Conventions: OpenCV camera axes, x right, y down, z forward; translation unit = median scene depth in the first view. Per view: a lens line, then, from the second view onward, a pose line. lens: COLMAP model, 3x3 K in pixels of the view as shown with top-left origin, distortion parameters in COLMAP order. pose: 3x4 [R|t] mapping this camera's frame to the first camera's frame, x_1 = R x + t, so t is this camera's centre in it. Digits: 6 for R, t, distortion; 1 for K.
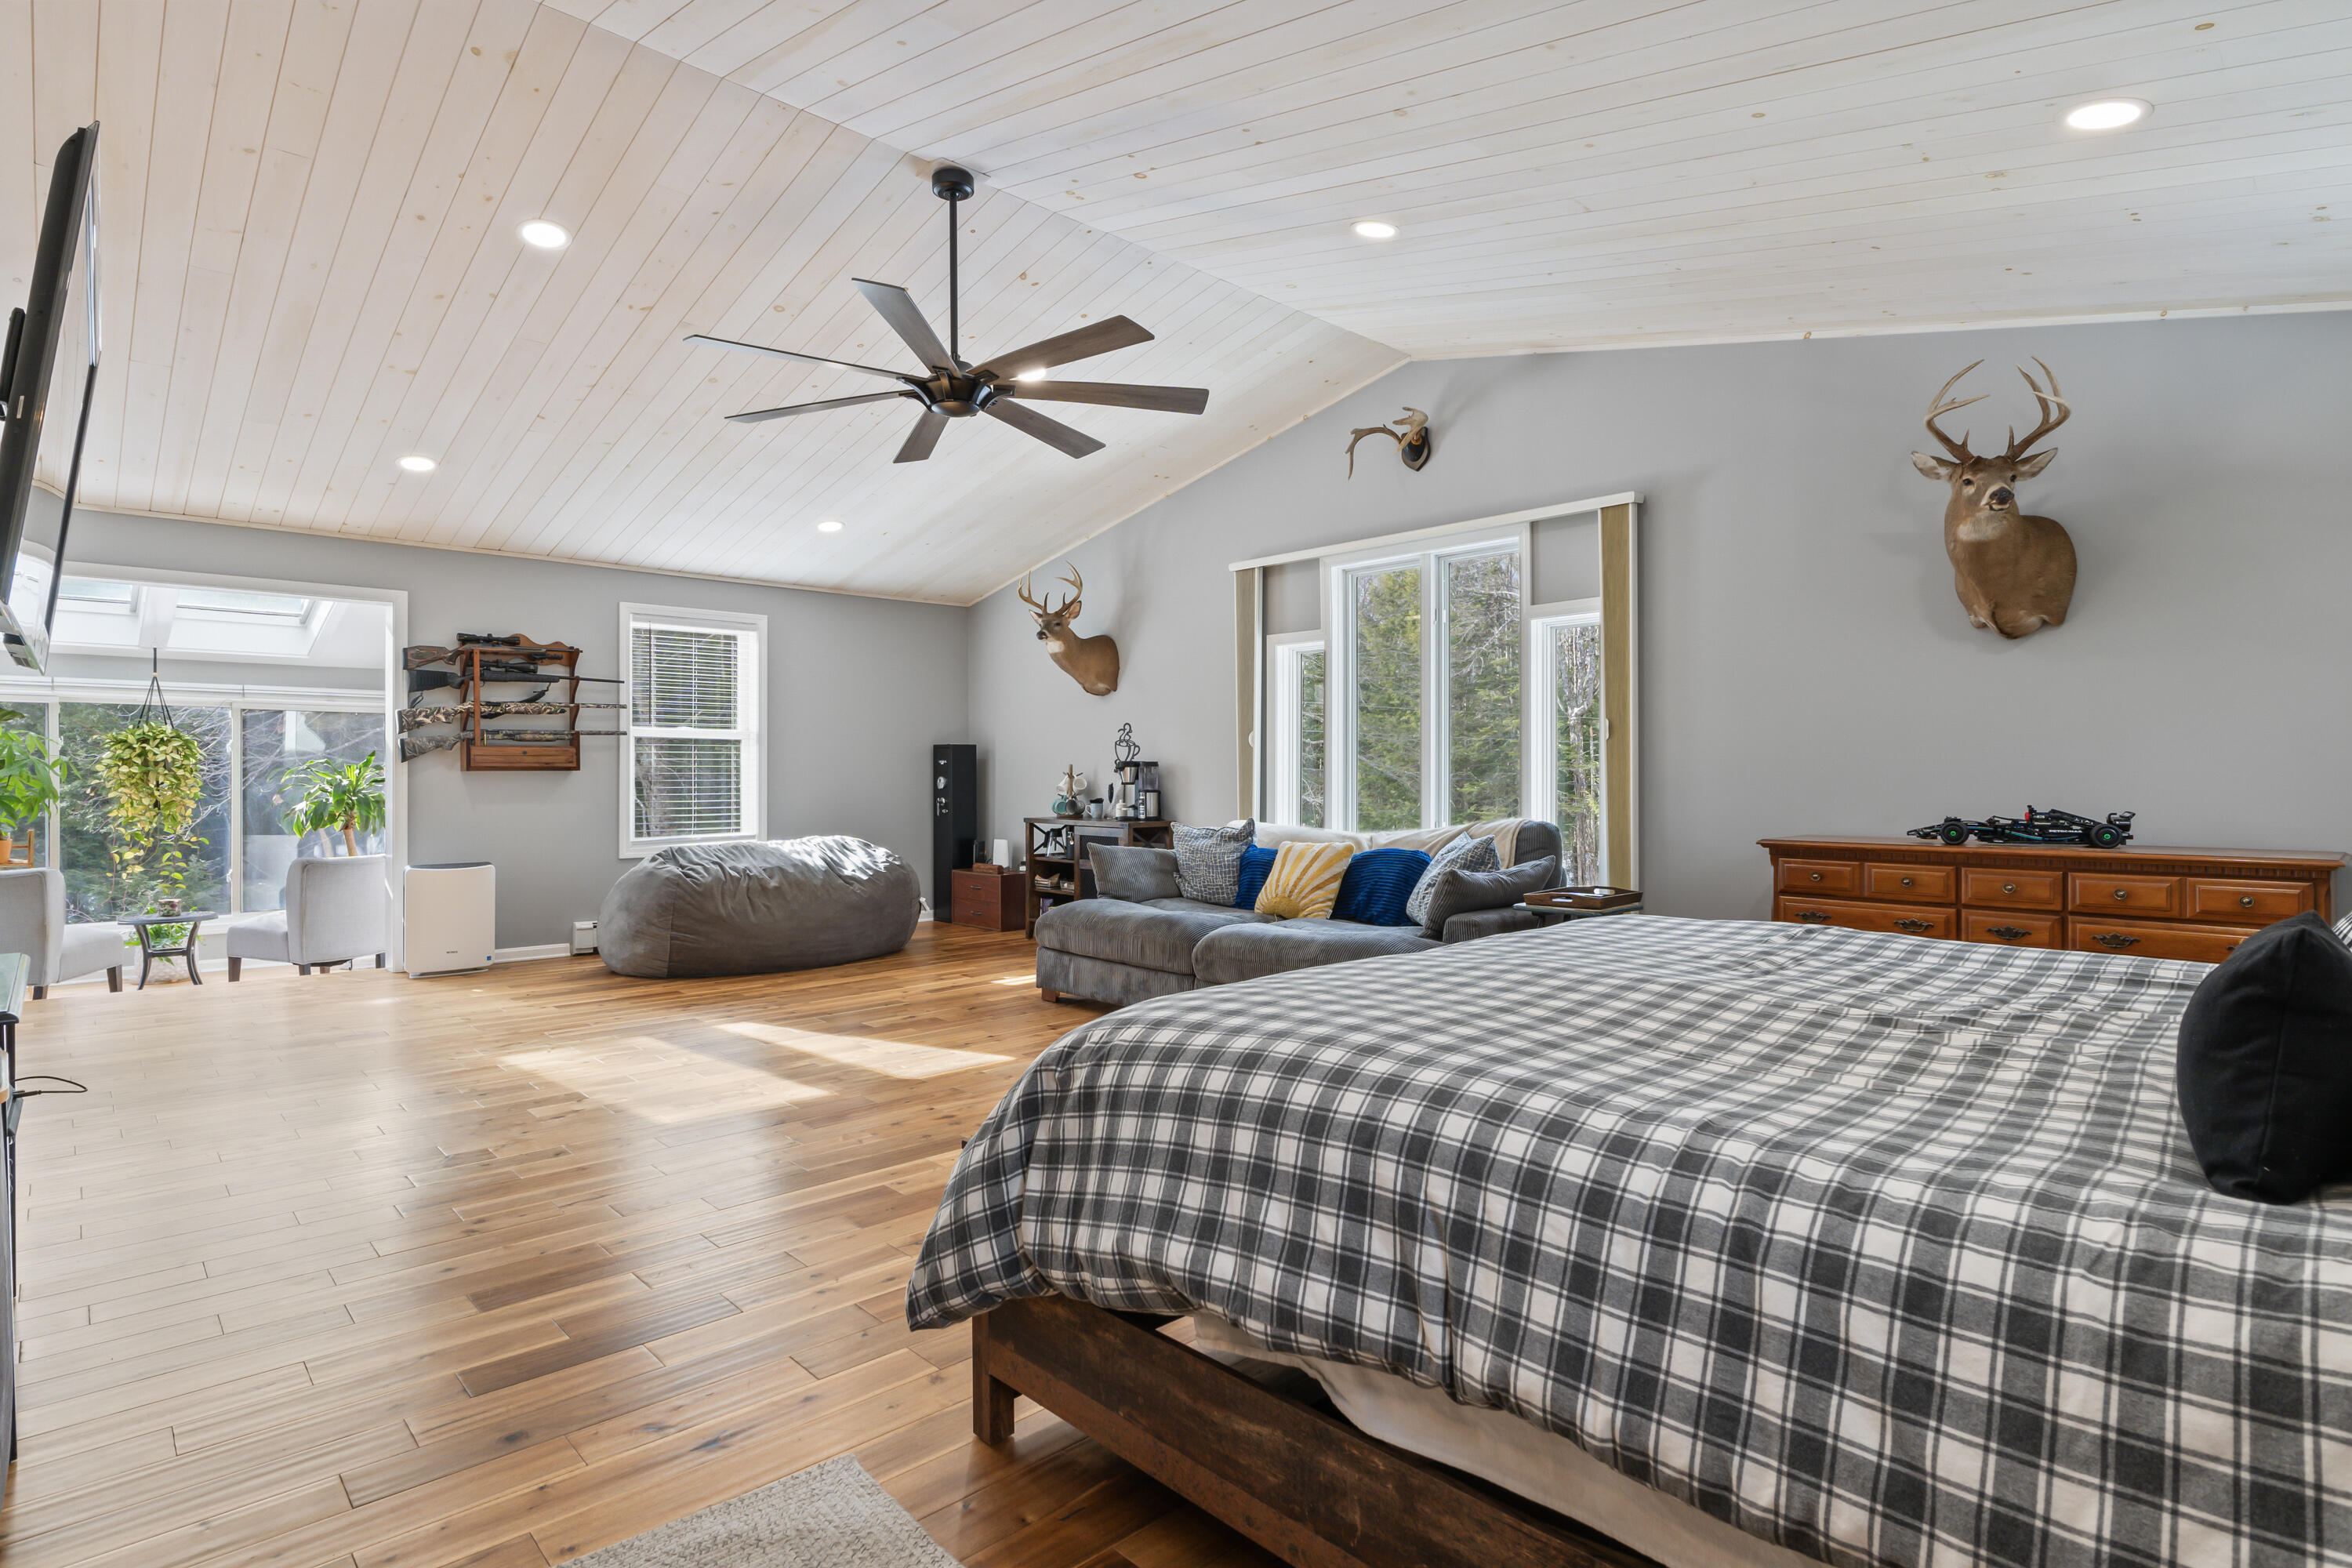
lens RADIAL K [[1150.9, 0, 1176.0], [0, 1150.9, 784.0], [0, 0, 1]] dist [-0.000645, -0.000240]
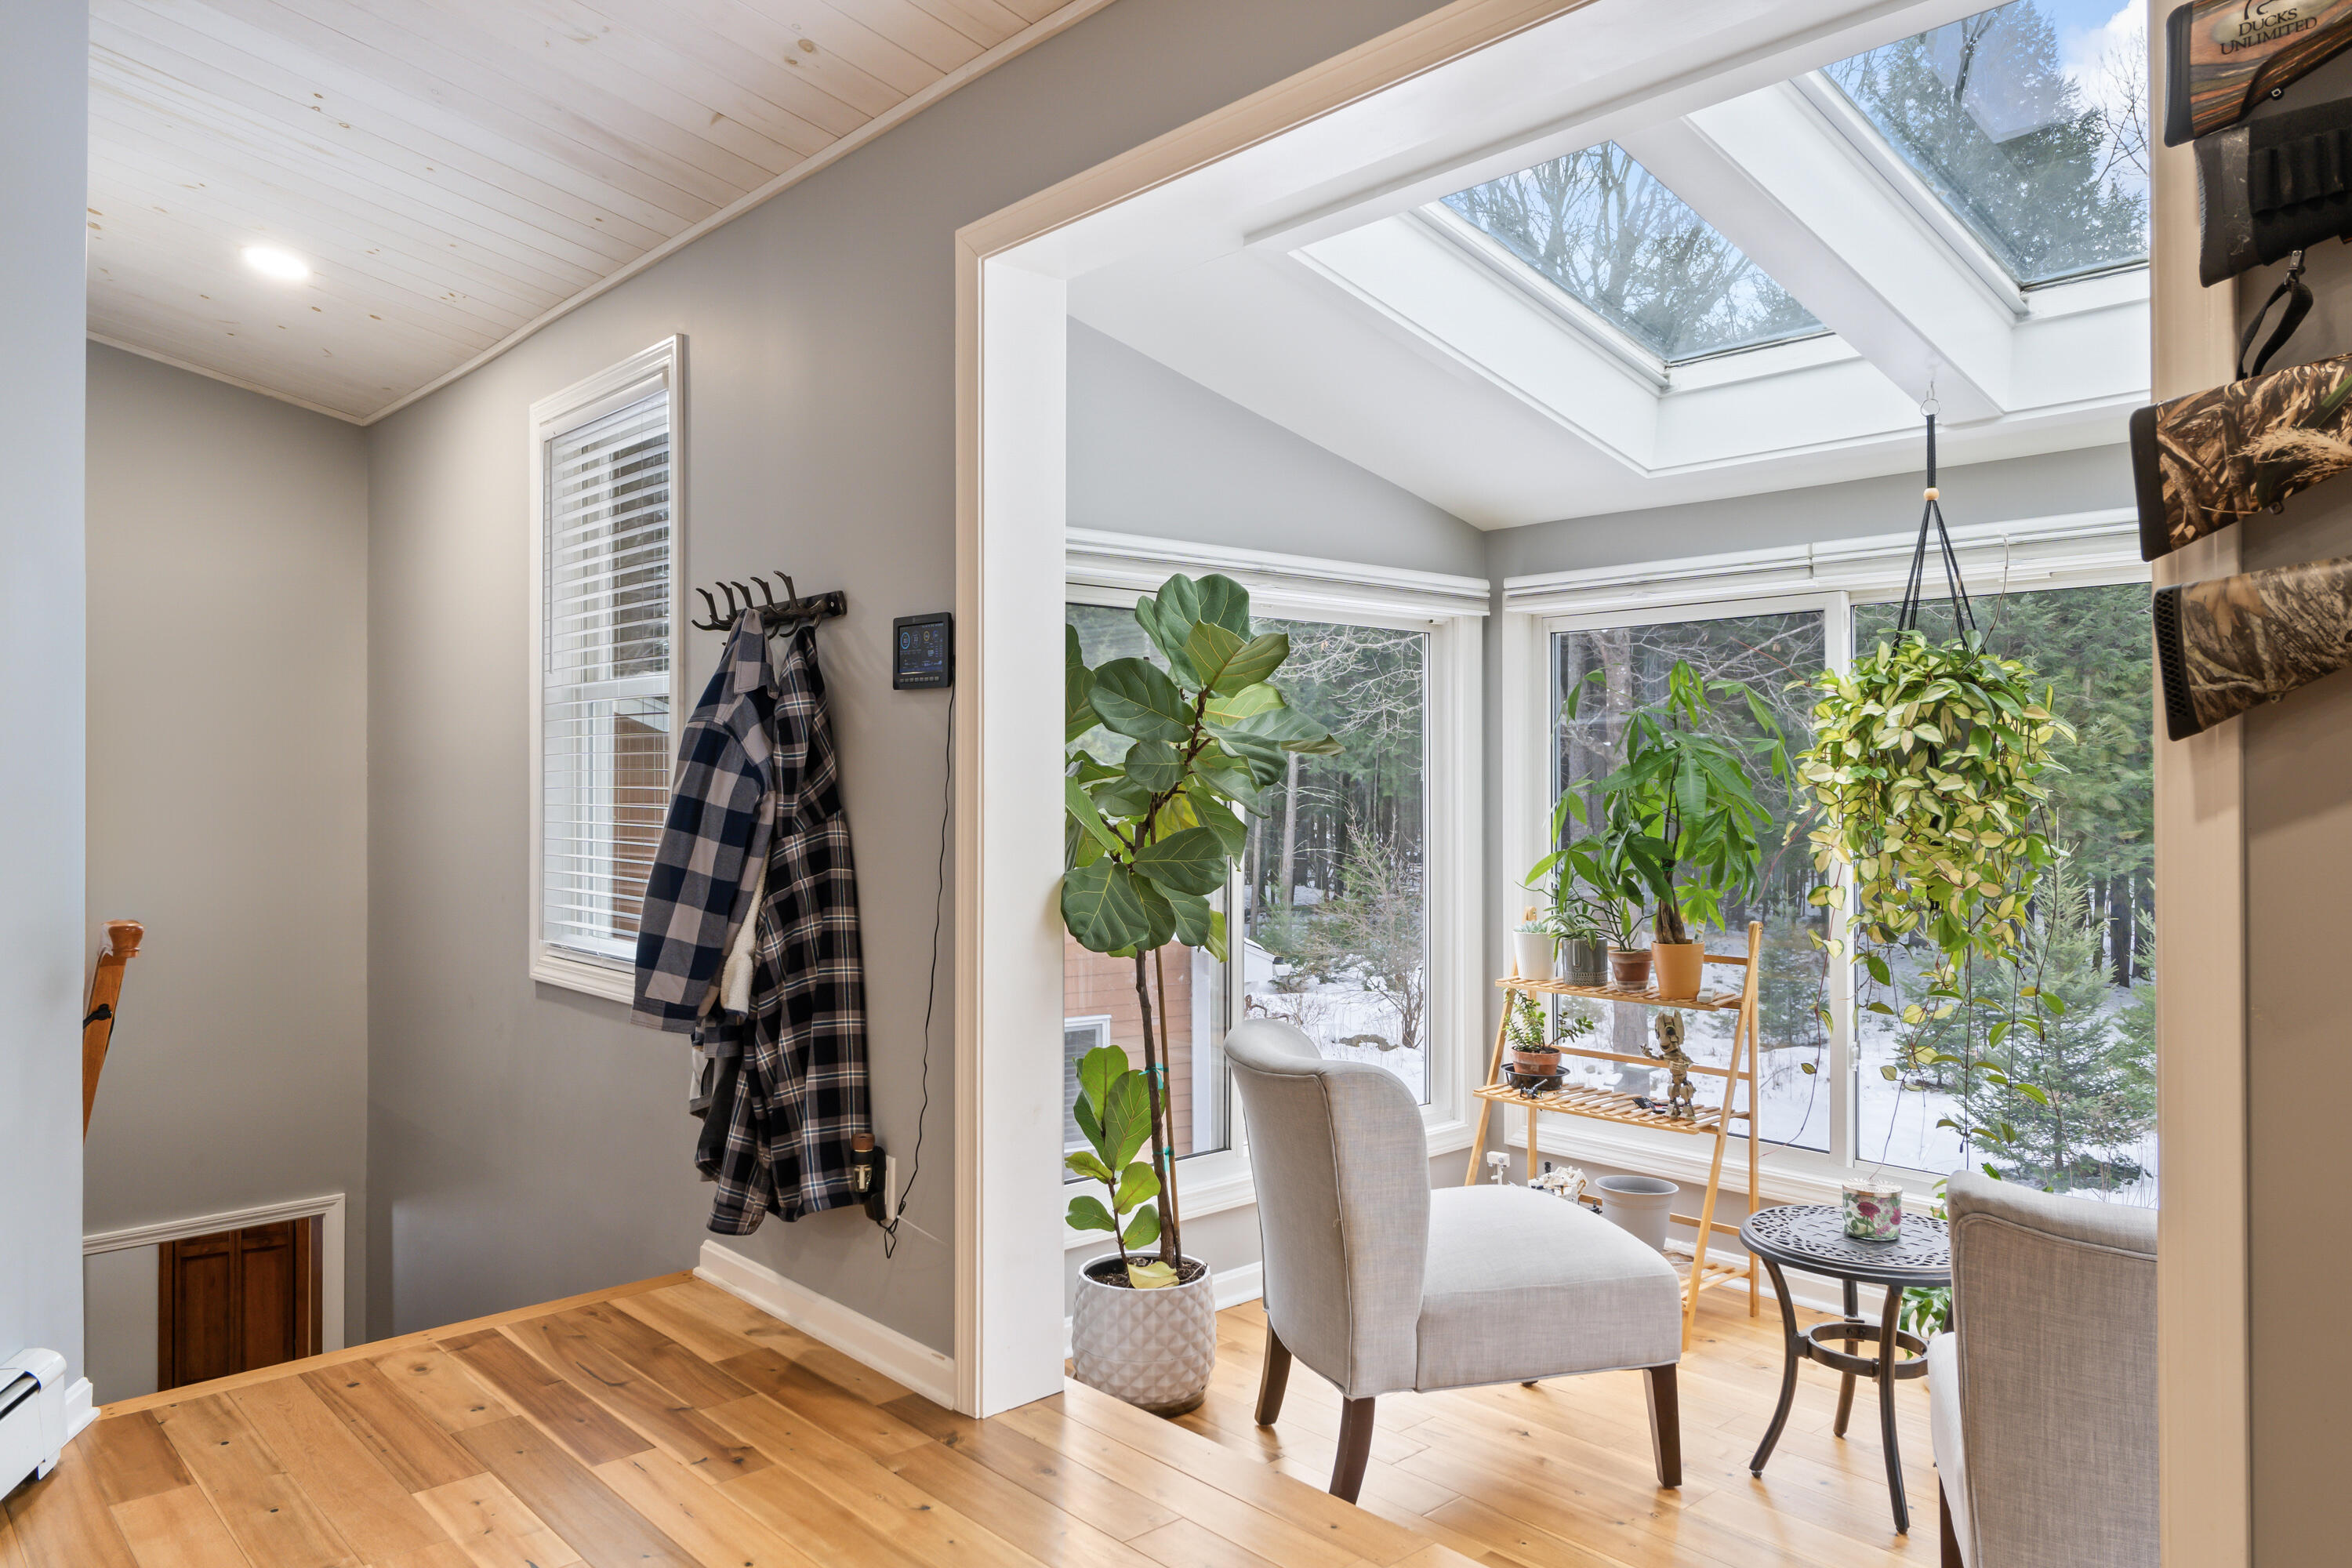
lens RADIAL K [[1599.8, 0, 1176.0], [0, 1599.8, 784.0], [0, 0, 1]] dist [-0.000599, 0.000069]
pose [[-0.006941, 0.001701, -0.999974, -0.430230], [-0.003519, 0.999992, 0.001726, -0.013124], [0.999970, 0.003531, -0.006935, 0.820140]]
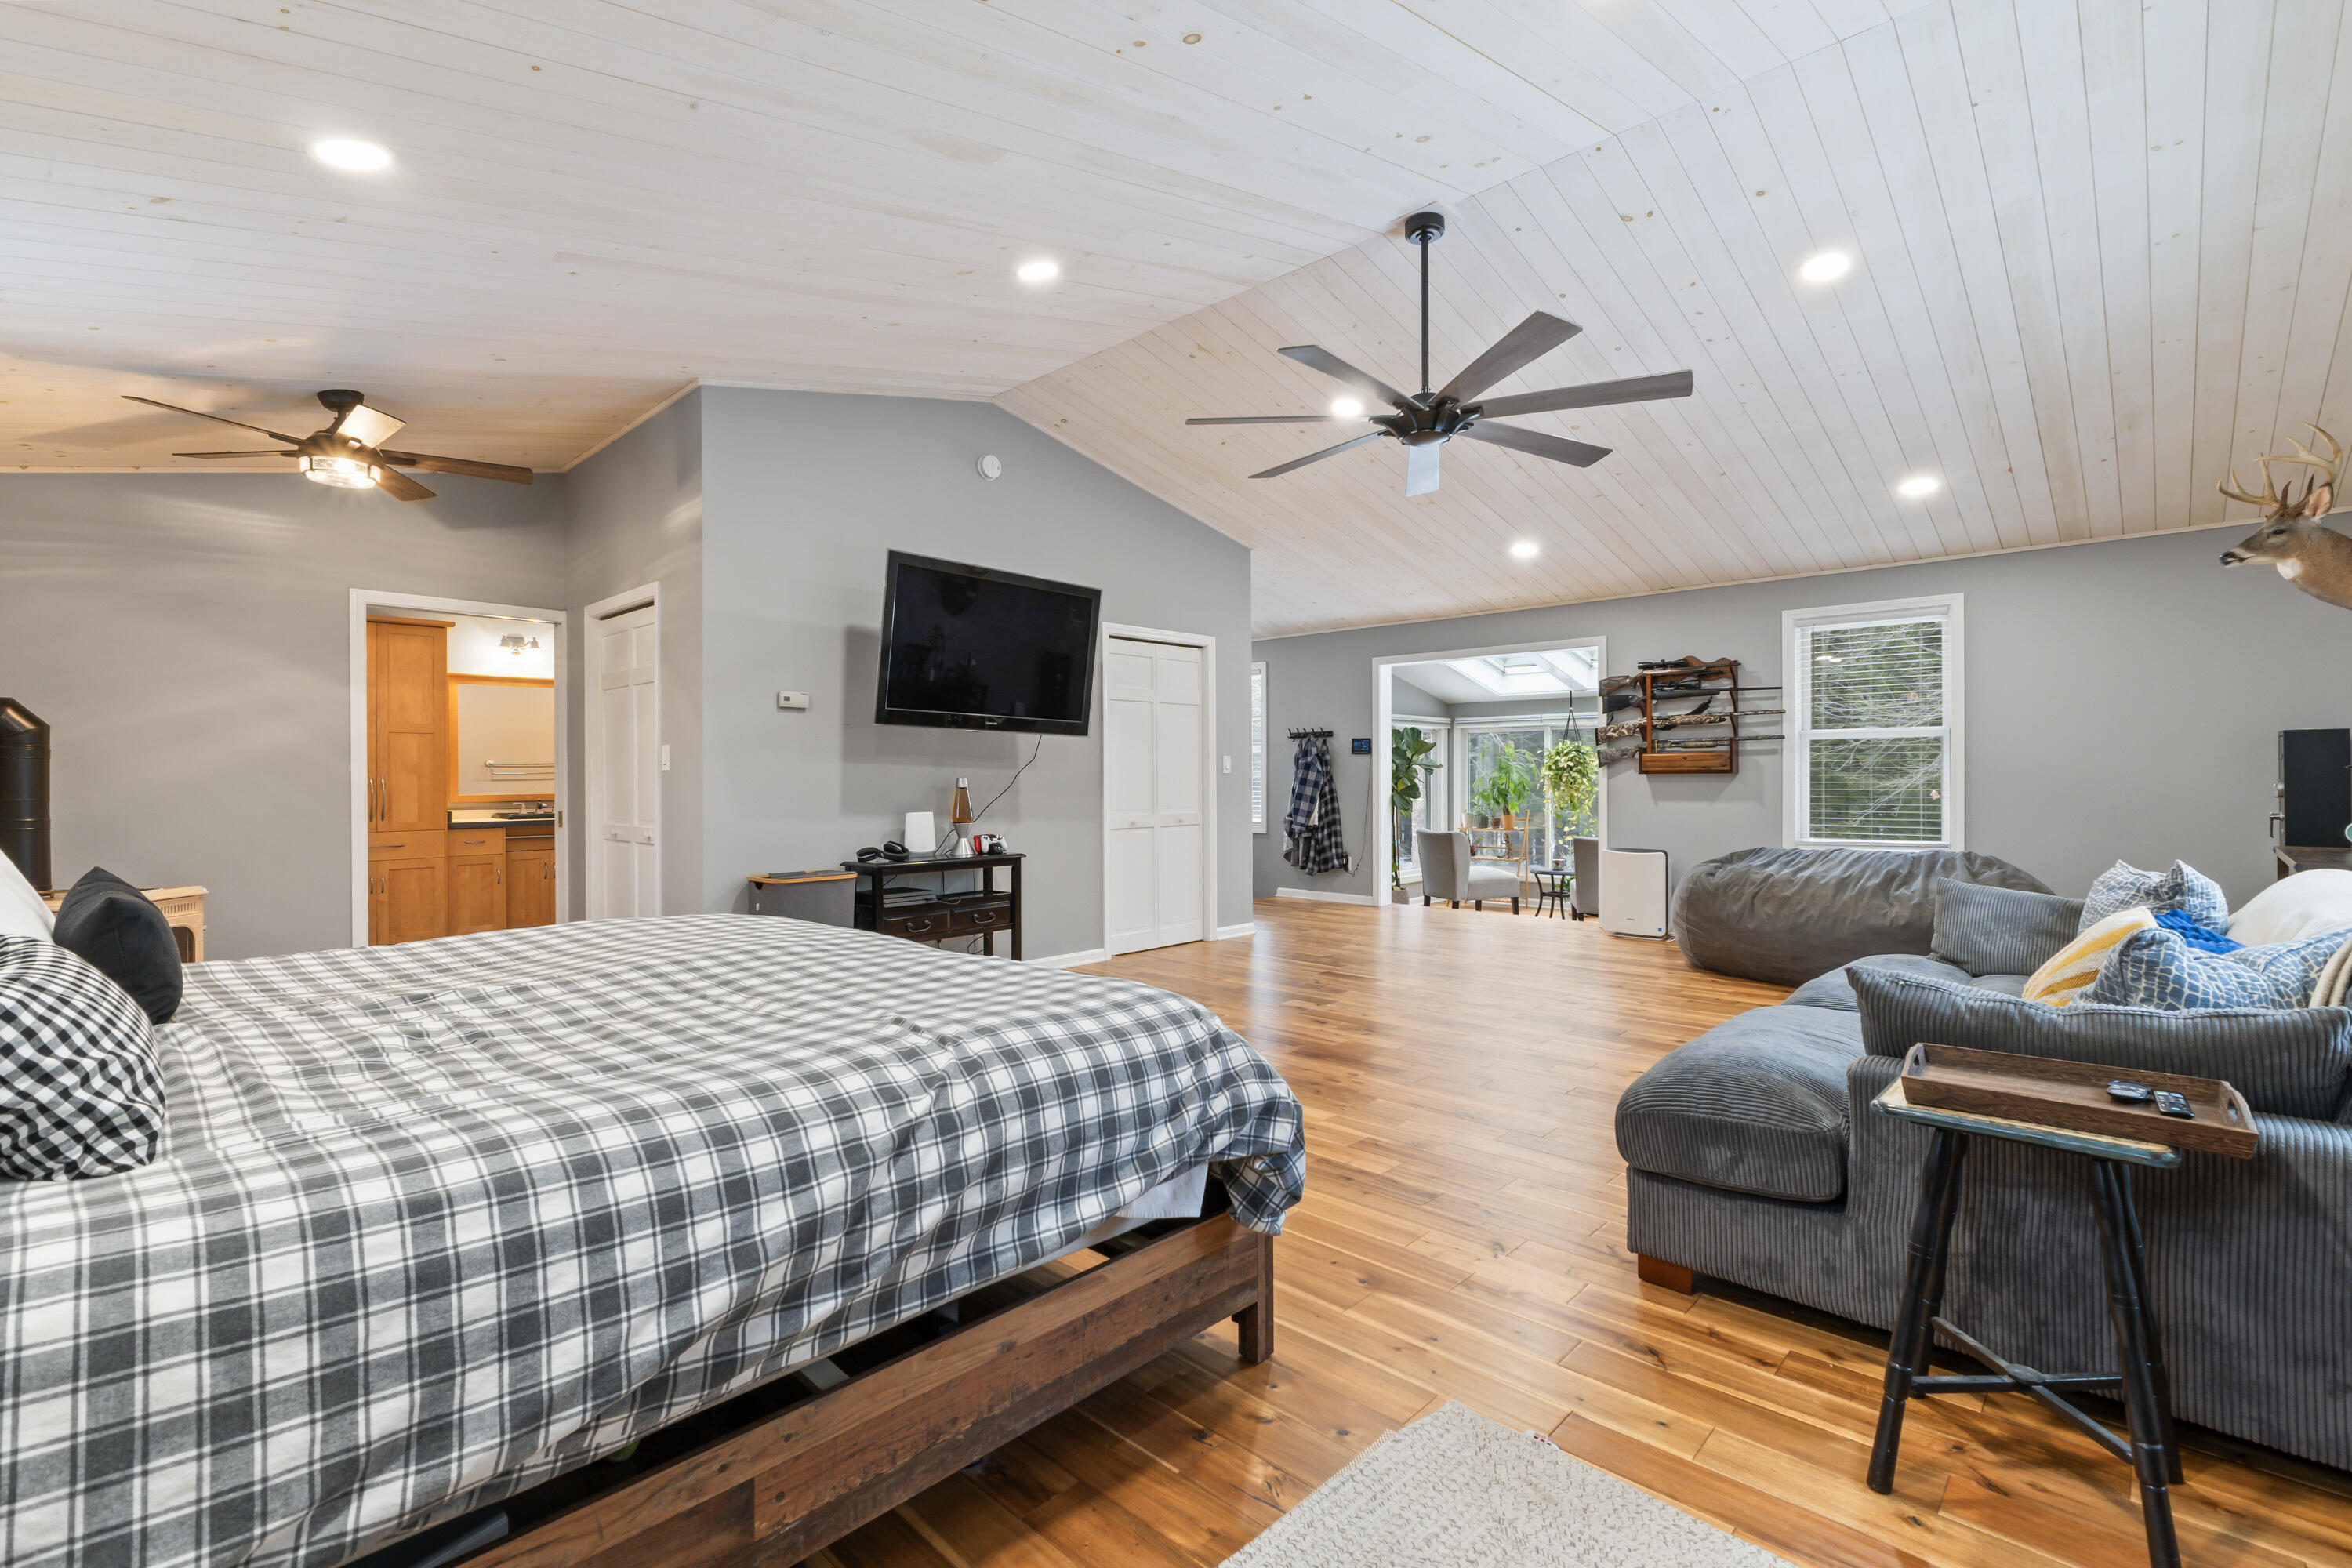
lens RADIAL K [[1048.0, 0, 1176.0], [0, 1048.0, 784.0], [0, 0, 1]] dist [0.000645, 0.000107]
pose [[0.078279, 0.004010, -0.996923, 0.445118], [-0.002044, 0.999990, 0.003862, -0.004778], [0.996929, 0.001735, 0.078286, 0.407420]]
